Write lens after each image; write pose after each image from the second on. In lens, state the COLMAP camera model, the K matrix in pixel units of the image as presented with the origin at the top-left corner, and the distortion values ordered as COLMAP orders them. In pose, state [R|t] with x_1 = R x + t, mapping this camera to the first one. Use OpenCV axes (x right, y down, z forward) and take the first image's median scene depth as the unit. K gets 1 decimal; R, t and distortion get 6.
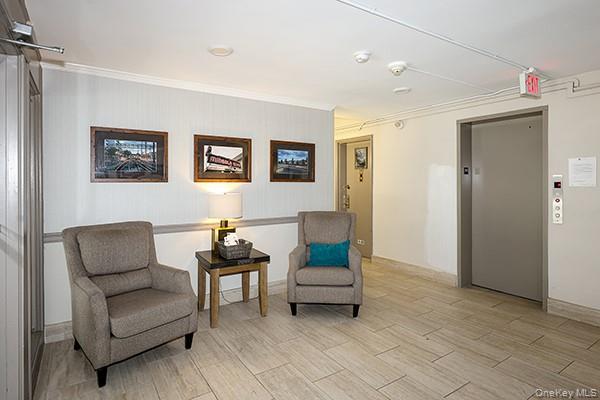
lens RADIAL K [[335.4, 0, 299.5], [0, 335.4, 179.7], [0, 0, 1]] dist [-0.003783, -0.000683]
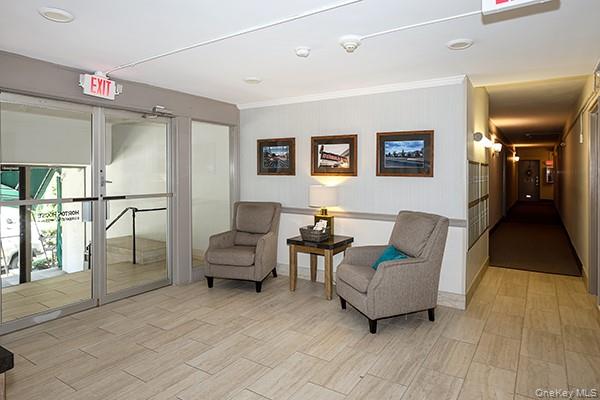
lens RADIAL K [[364.7, 0, 297.9], [0, 364.7, 177.8], [0, 0, 1]] dist [-0.004815, 0.002033]
pose [[0.391394, 0.009905, -0.920170, 0.873123], [-0.008683, 0.999937, 0.007071, 0.006129], [0.920182, 0.005222, 0.391455, 0.419620]]
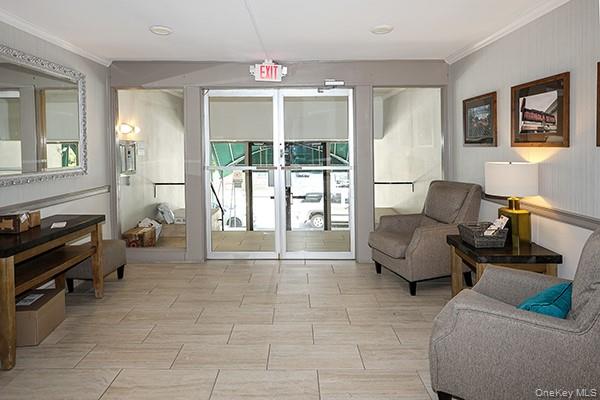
lens RADIAL K [[364.7, 0, 286.0], [0, 364.7, 157.5], [0, 0, 1]] dist [-0.004815, 0.002033]
pose [[-0.561162, 0.022276, -0.827406, 0.686326], [-0.001775, 0.999603, 0.028116, 0.009056], [0.827704, 0.017247, -0.560900, 1.014041]]
